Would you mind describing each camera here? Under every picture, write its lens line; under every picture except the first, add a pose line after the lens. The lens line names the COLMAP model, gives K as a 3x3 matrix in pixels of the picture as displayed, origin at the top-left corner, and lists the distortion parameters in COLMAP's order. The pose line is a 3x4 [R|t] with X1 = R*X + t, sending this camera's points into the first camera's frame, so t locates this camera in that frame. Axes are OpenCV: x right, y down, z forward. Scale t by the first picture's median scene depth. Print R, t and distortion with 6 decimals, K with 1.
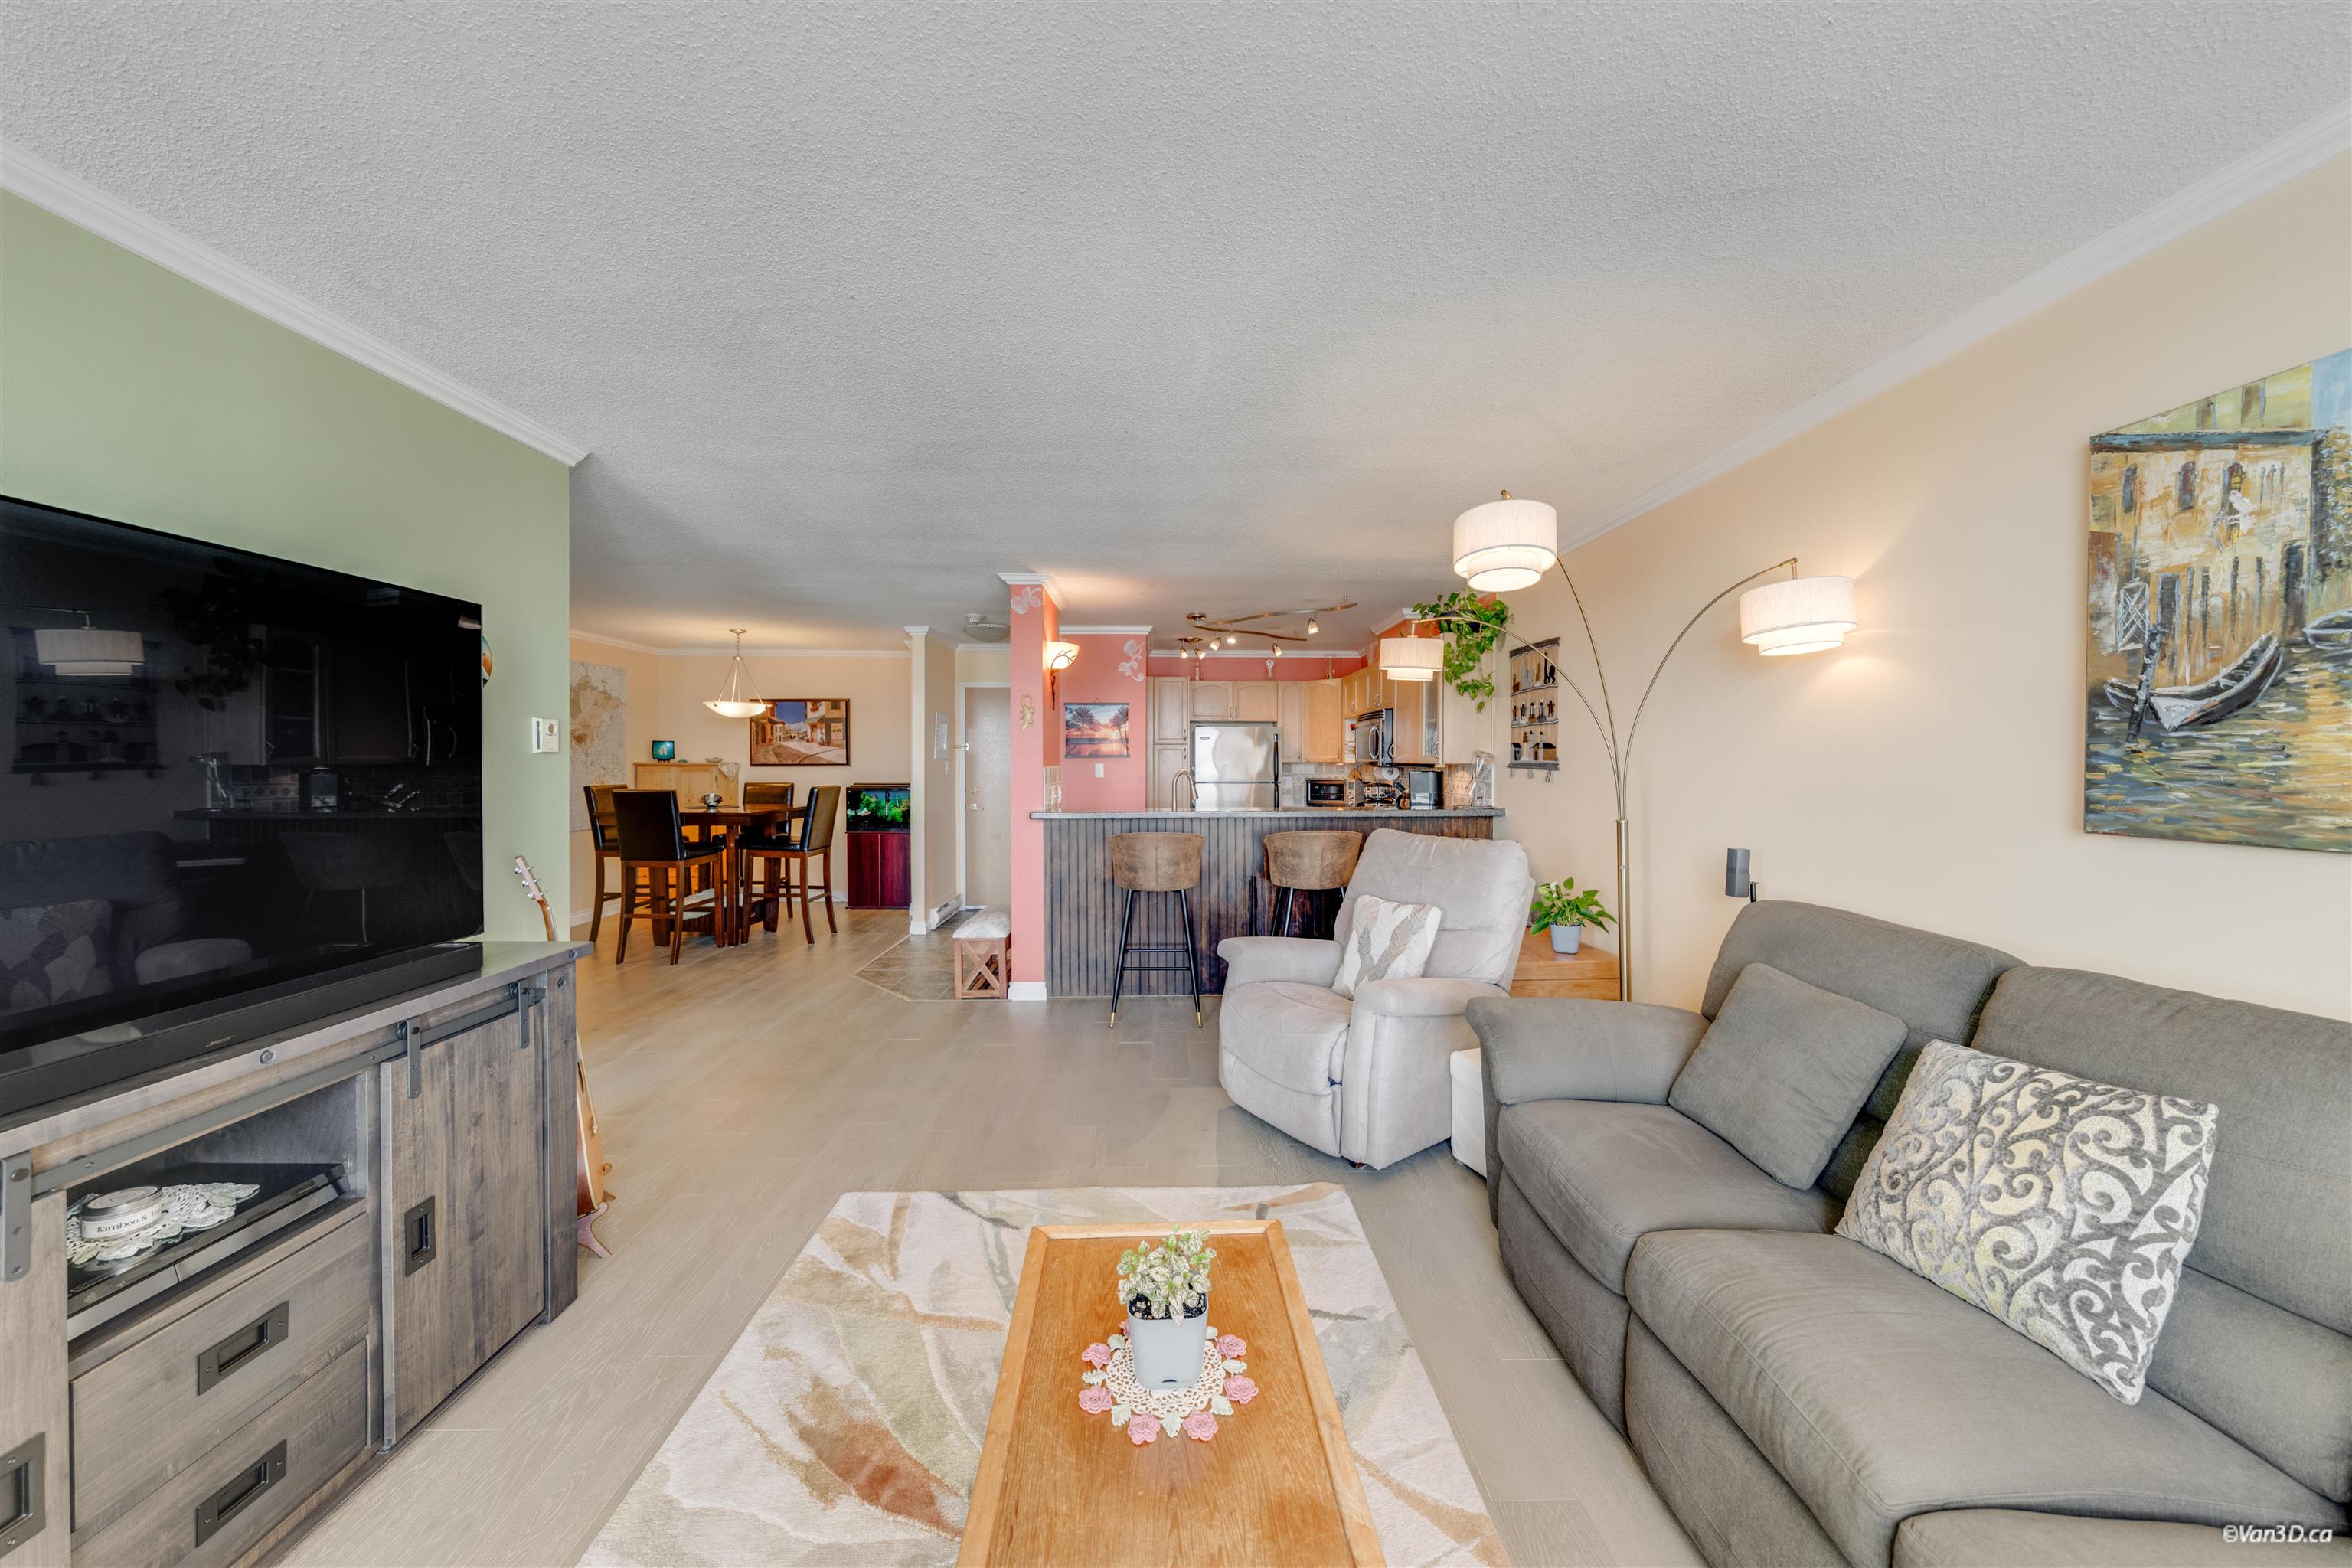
lens RADIAL K [[804.6, 0, 1177.4], [0, 804.6, 763.7], [0, 0, 1]] dist [-0.005887, 0.001218]
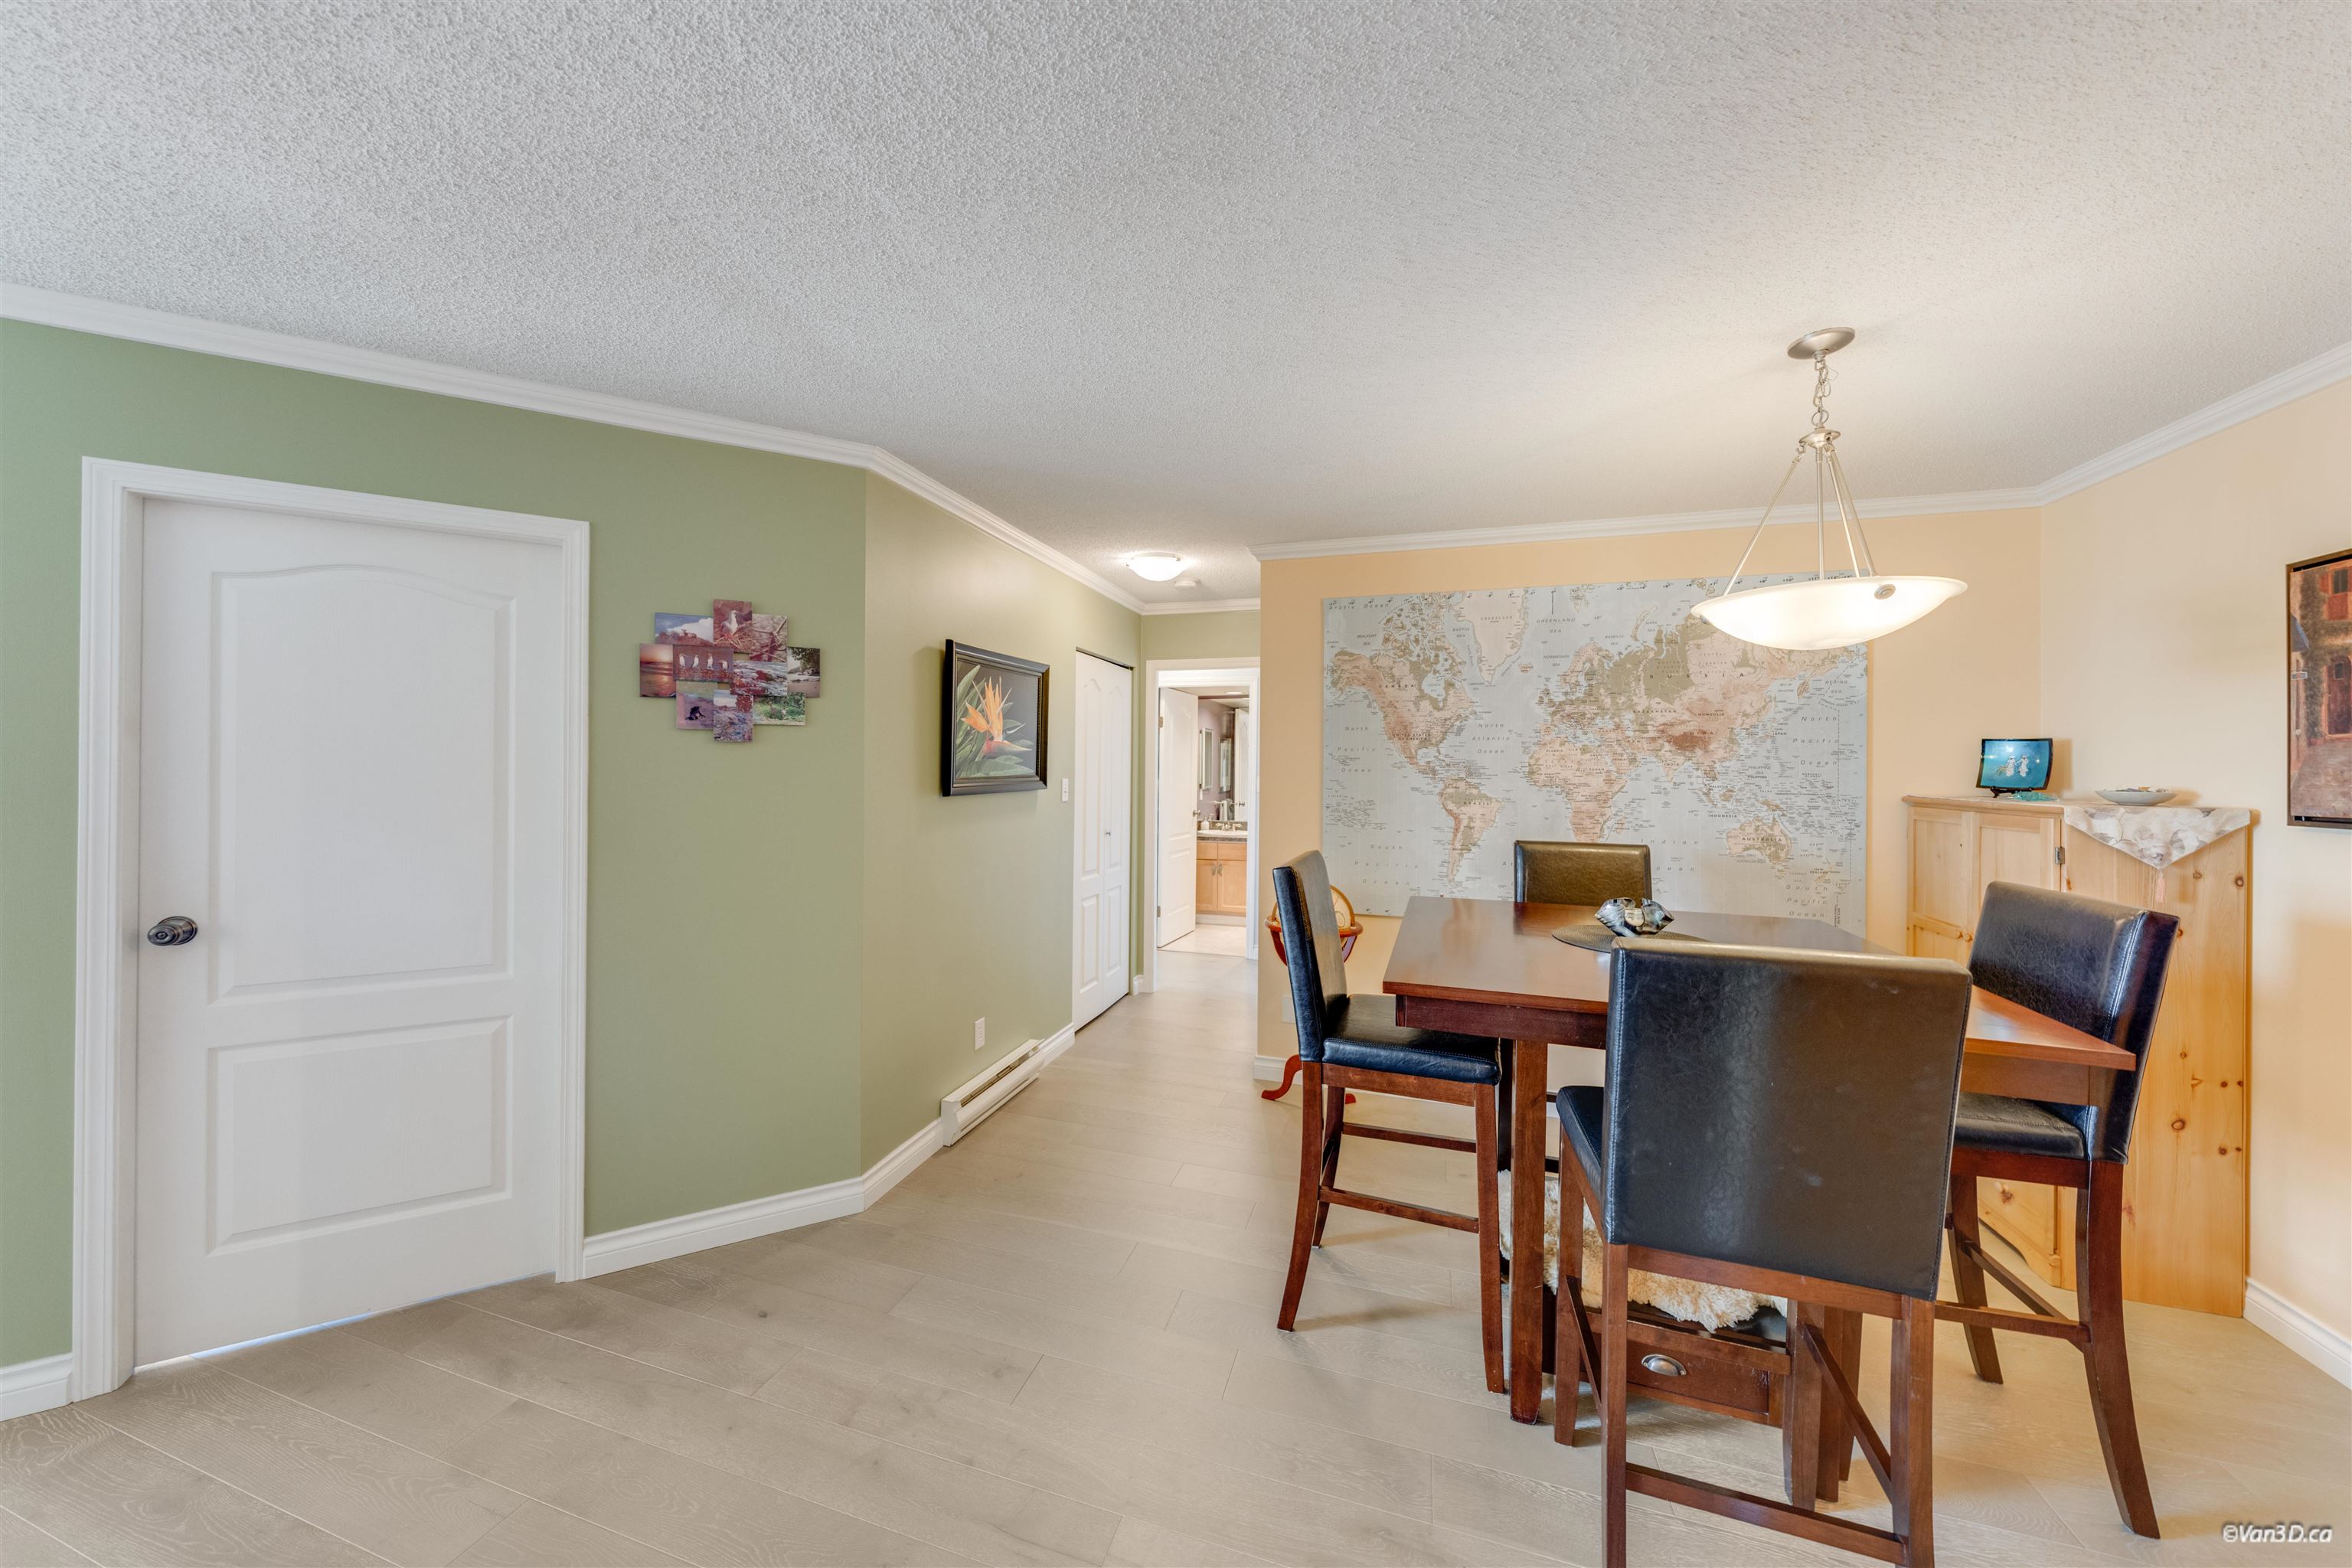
lens RADIAL K [[797.0, 0, 1180.1], [0, 797.0, 765.7], [0, 0, 1]] dist [0.008945, -0.002657]
pose [[-0.320586, -0.006591, -0.947196, -0.289656], [-0.016108, 0.999869, -0.001506, -0.016056], [0.947082, 0.014774, -0.320651, 1.232239]]
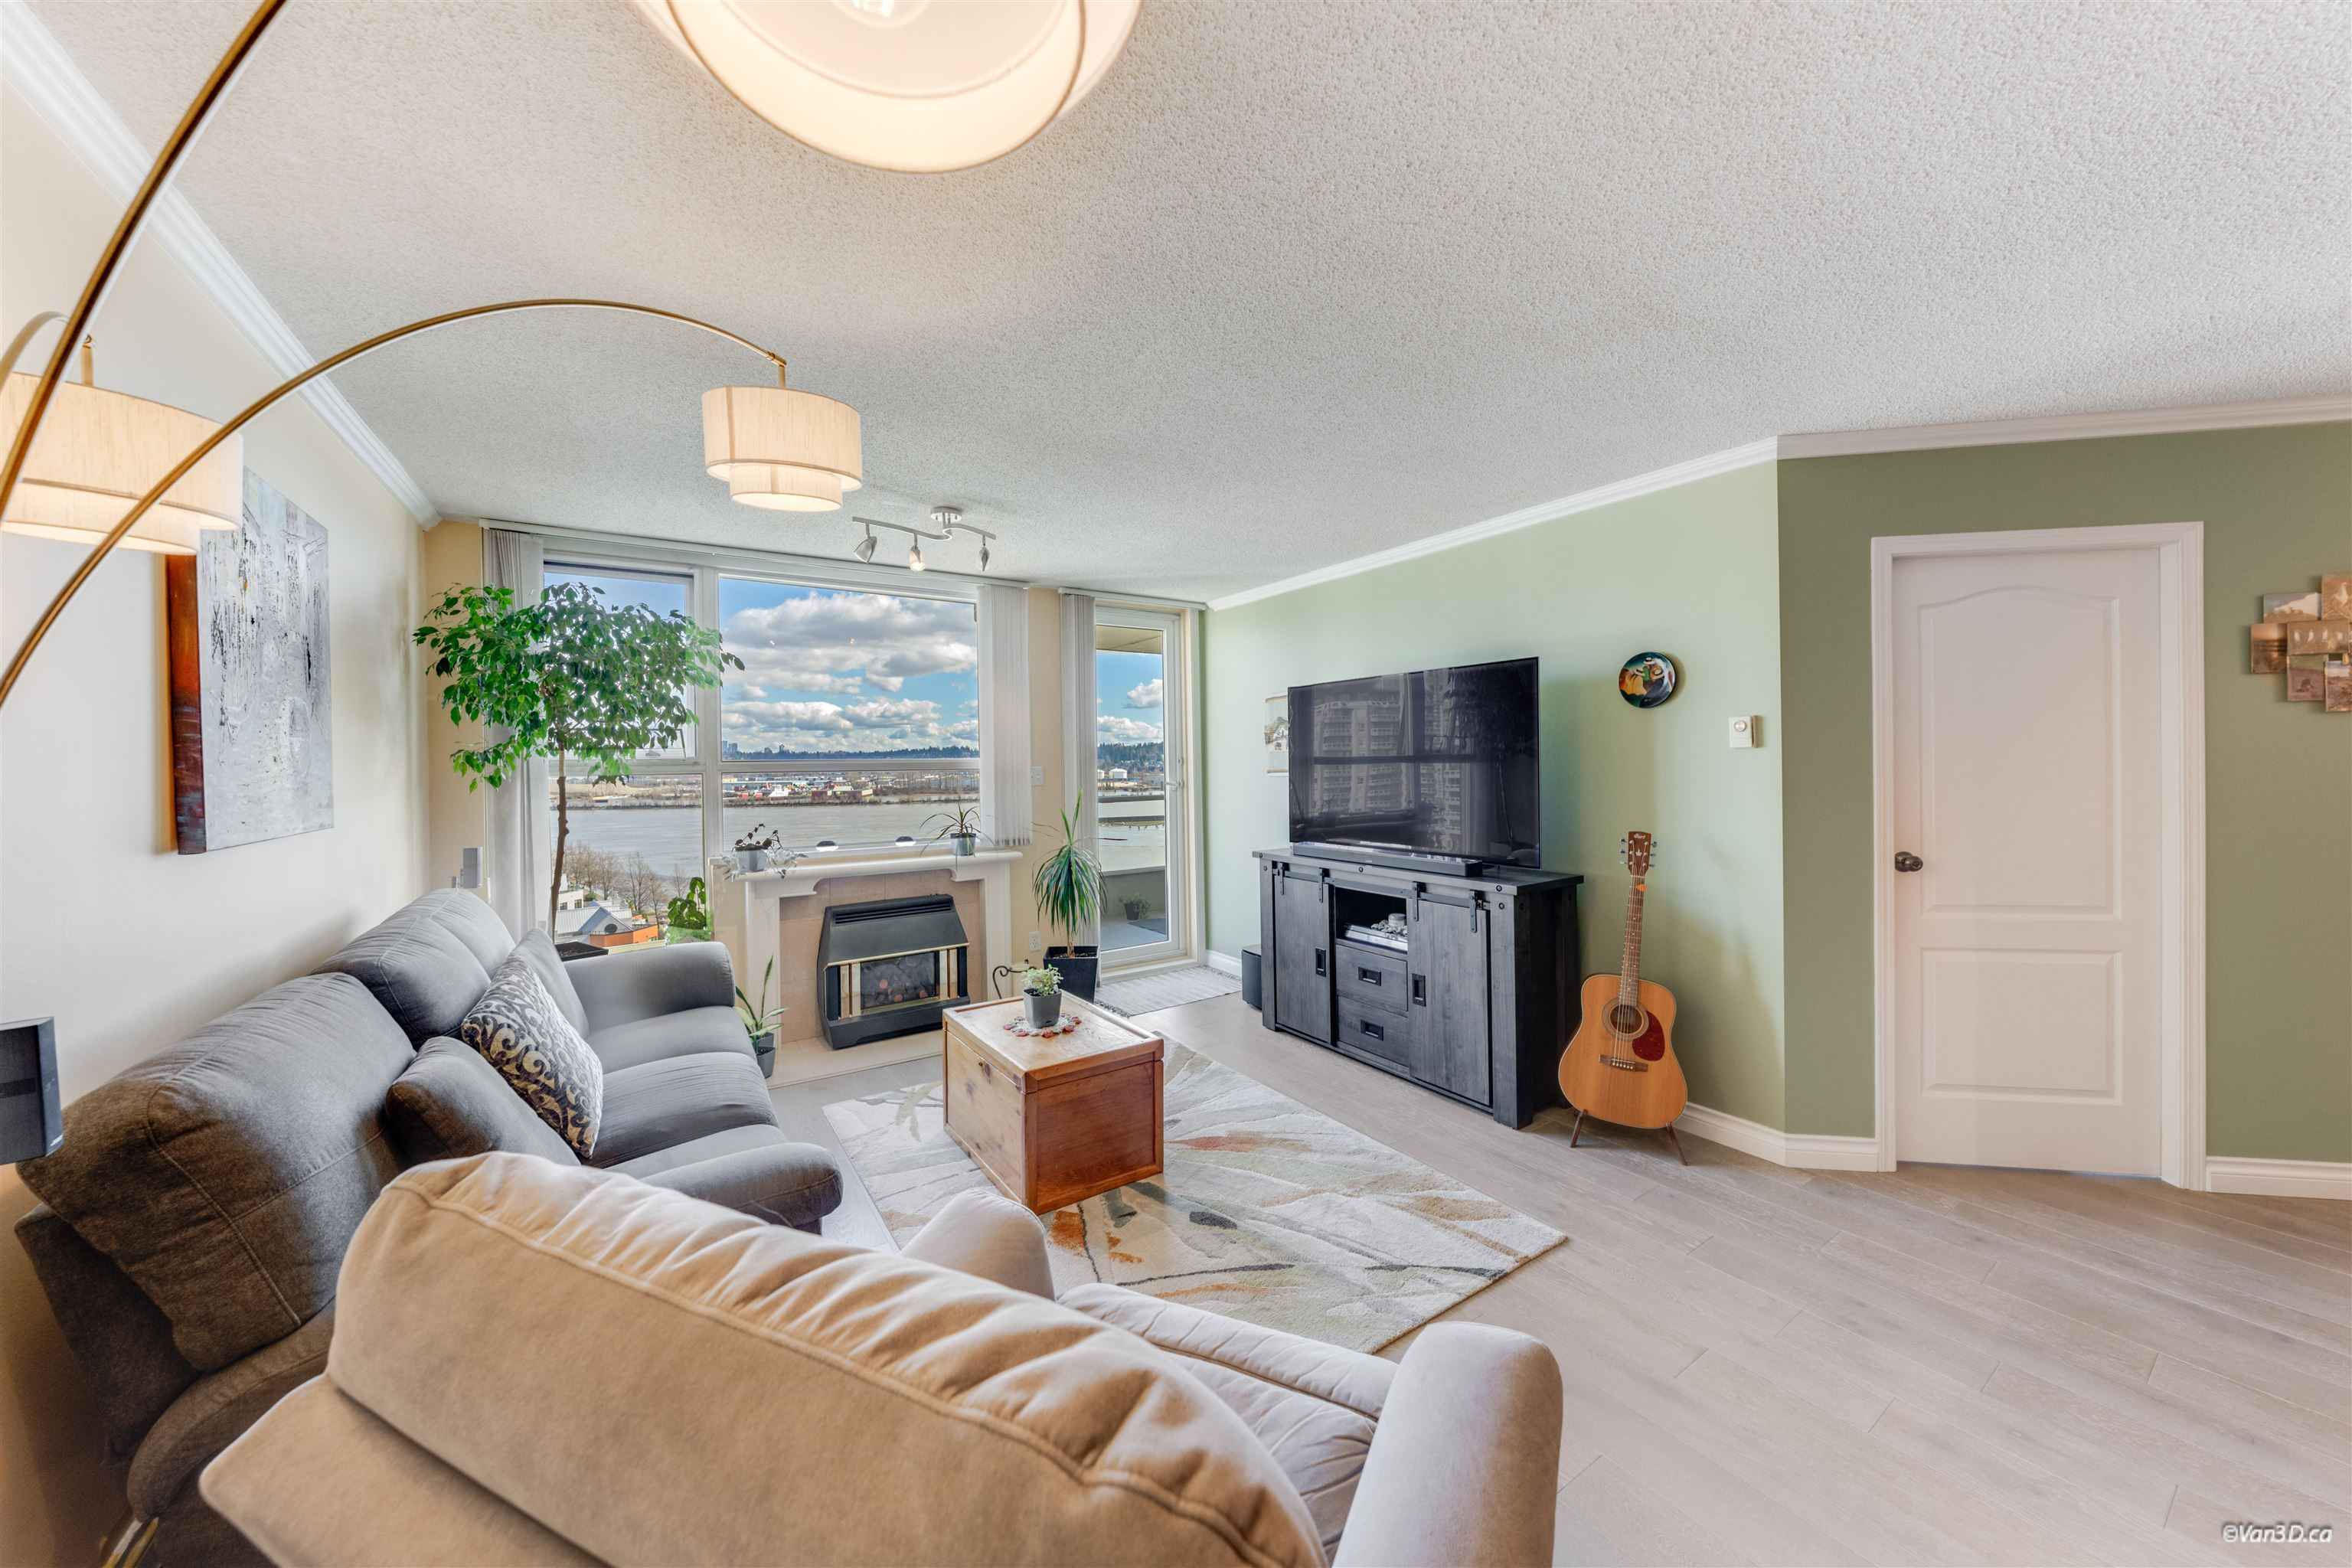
lens RADIAL K [[817.6, 0, 1180.6], [0, 817.6, 770.1], [0, 0, 1]] dist [-0.006693, 0.000048]
pose [[-0.844889, 0.015014, -0.534731, 0.237390], [0.009493, 0.999869, 0.013076, -0.003544], [0.534857, 0.005971, -0.844921, 0.839235]]
